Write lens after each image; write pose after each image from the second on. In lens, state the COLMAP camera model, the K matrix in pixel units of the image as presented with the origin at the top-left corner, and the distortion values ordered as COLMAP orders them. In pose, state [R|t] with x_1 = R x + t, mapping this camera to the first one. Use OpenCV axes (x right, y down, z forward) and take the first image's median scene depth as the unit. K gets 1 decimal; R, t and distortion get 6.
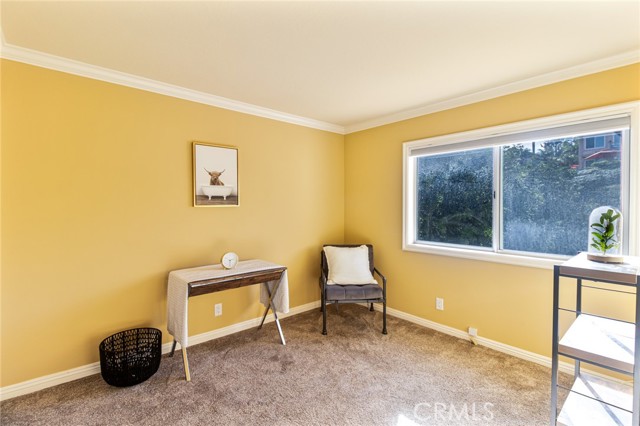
lens RADIAL K [[294.2, 0, 322.9], [0, 294.2, 210.2], [0, 0, 1]] dist [-0.000914, -0.002411]
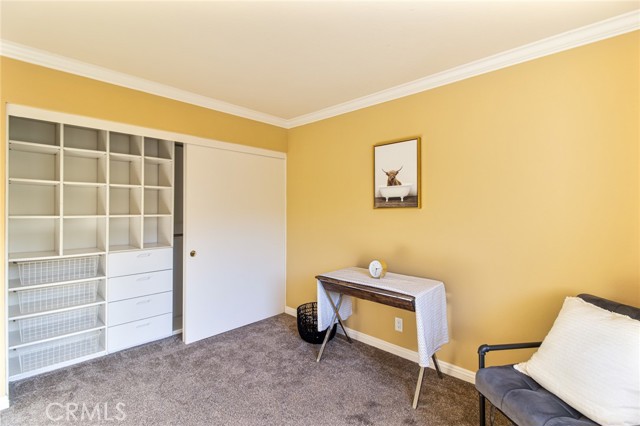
lens RADIAL K [[294.2, 0, 322.9], [0, 294.2, 210.8], [0, 0, 1]] dist [-0.000914, -0.002411]
pose [[0.075879, 0.008505, -0.997081, 0.529905], [-0.014541, 0.999867, 0.007423, -0.010453], [0.997011, 0.013935, 0.075993, 0.718221]]
